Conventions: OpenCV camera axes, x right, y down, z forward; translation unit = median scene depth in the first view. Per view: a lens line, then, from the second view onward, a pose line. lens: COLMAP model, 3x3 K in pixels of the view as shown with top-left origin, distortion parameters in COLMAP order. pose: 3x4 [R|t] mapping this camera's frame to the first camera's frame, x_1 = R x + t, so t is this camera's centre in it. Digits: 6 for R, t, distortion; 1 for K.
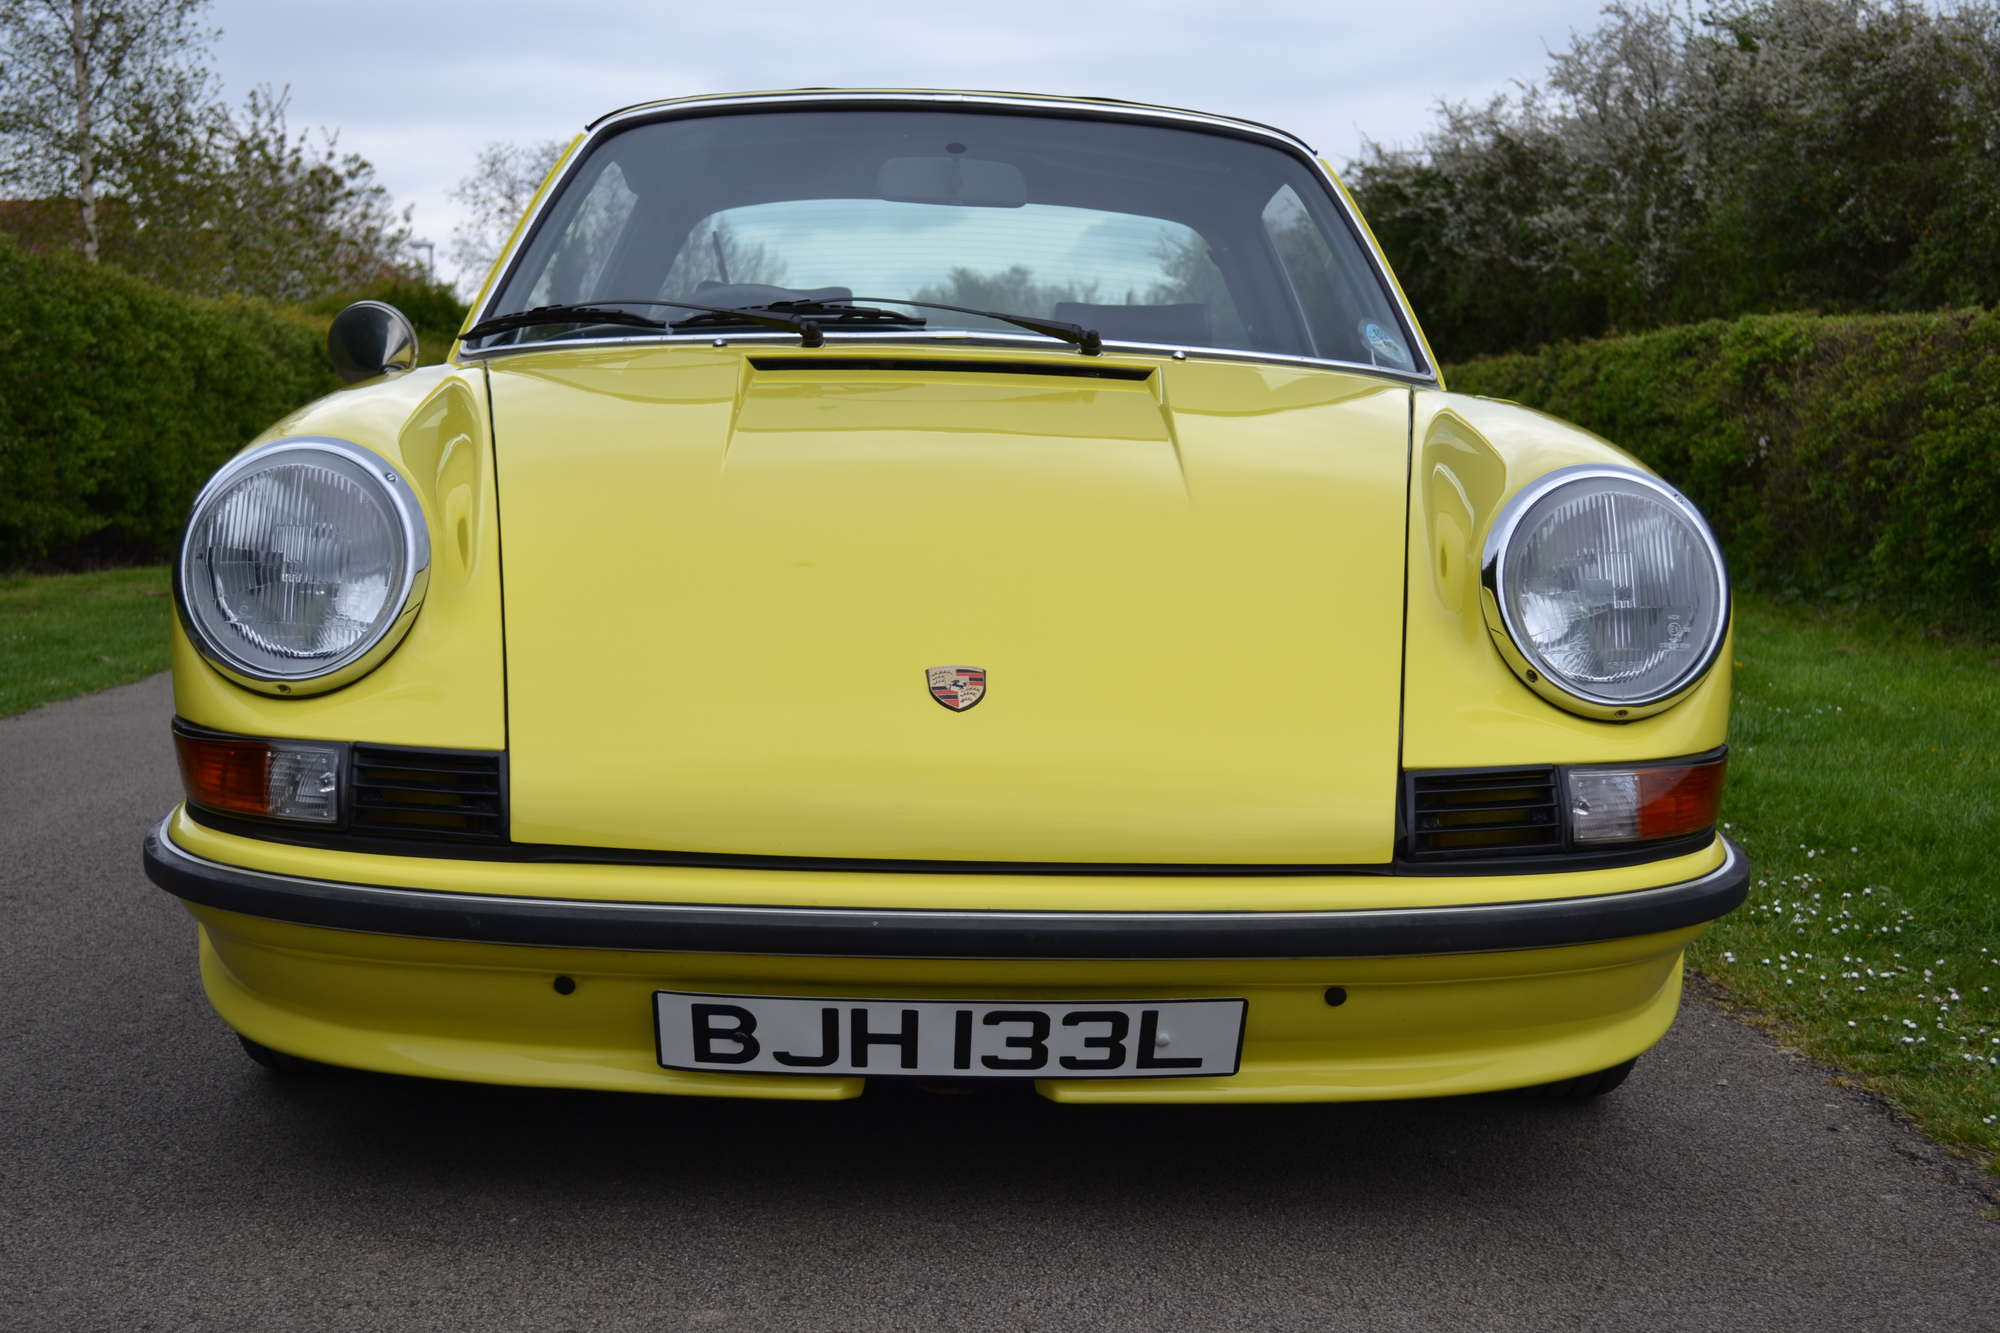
lens RADIAL K [[2902.6, 0, 1143.8], [0, 2902.6, 663.7], [0, 0, 1]] dist [-0.022467, -0.031018]
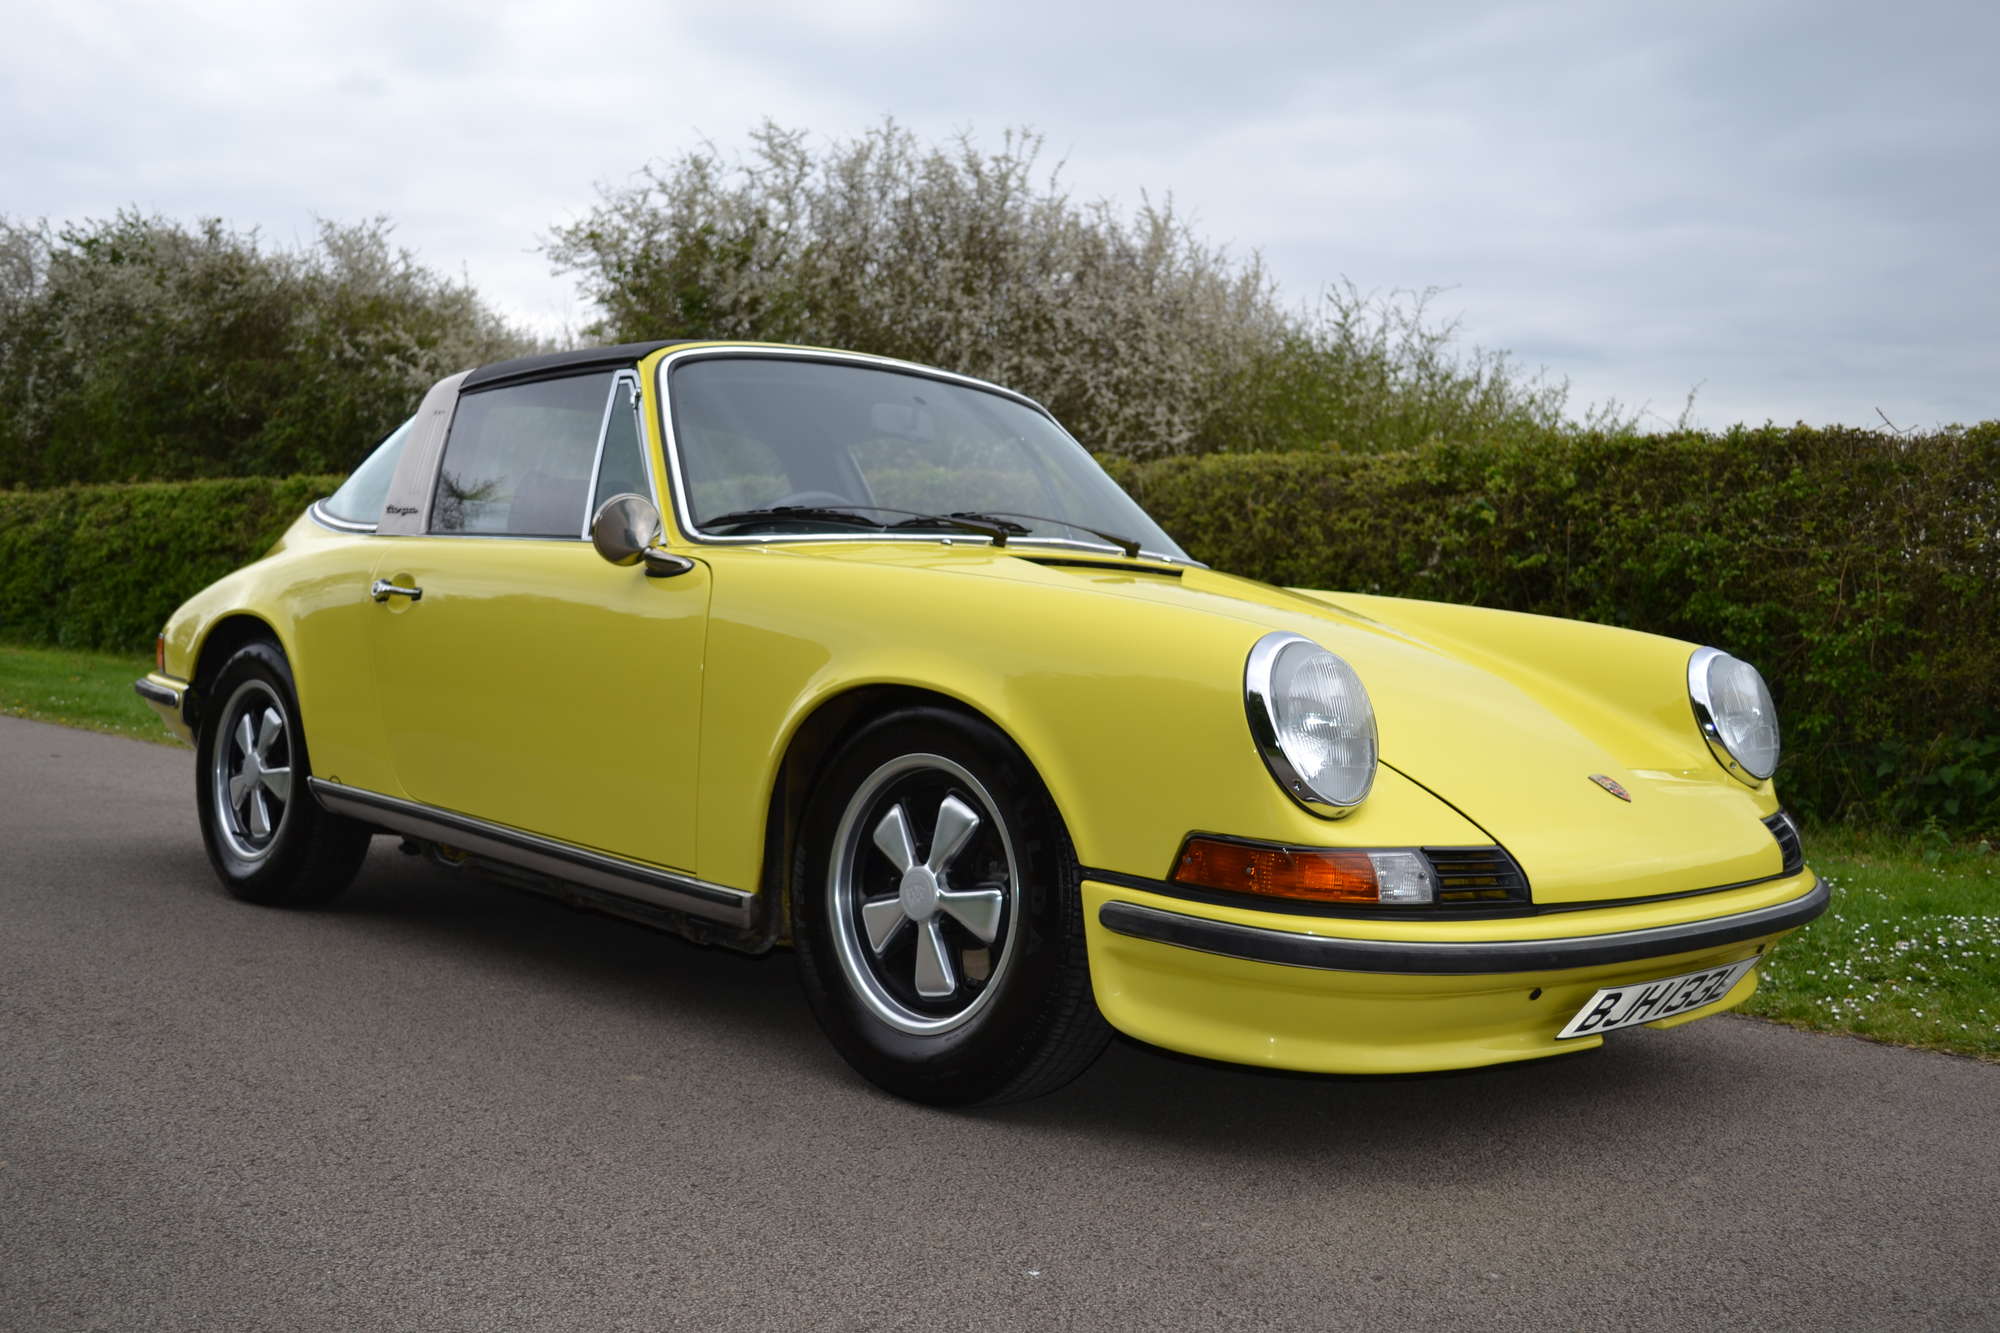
lens RADIAL K [[2065.7, 0, 1000.8], [0, 2065.7, 671.9], [0, 0, 1]] dist [-0.064544, 0.009938]
pose [[0.728093, -0.010569, 0.685397, -0.146667], [0.023729, 0.999670, -0.009791, -0.007182], [-0.685068, 0.023393, 0.728103, 0.050355]]
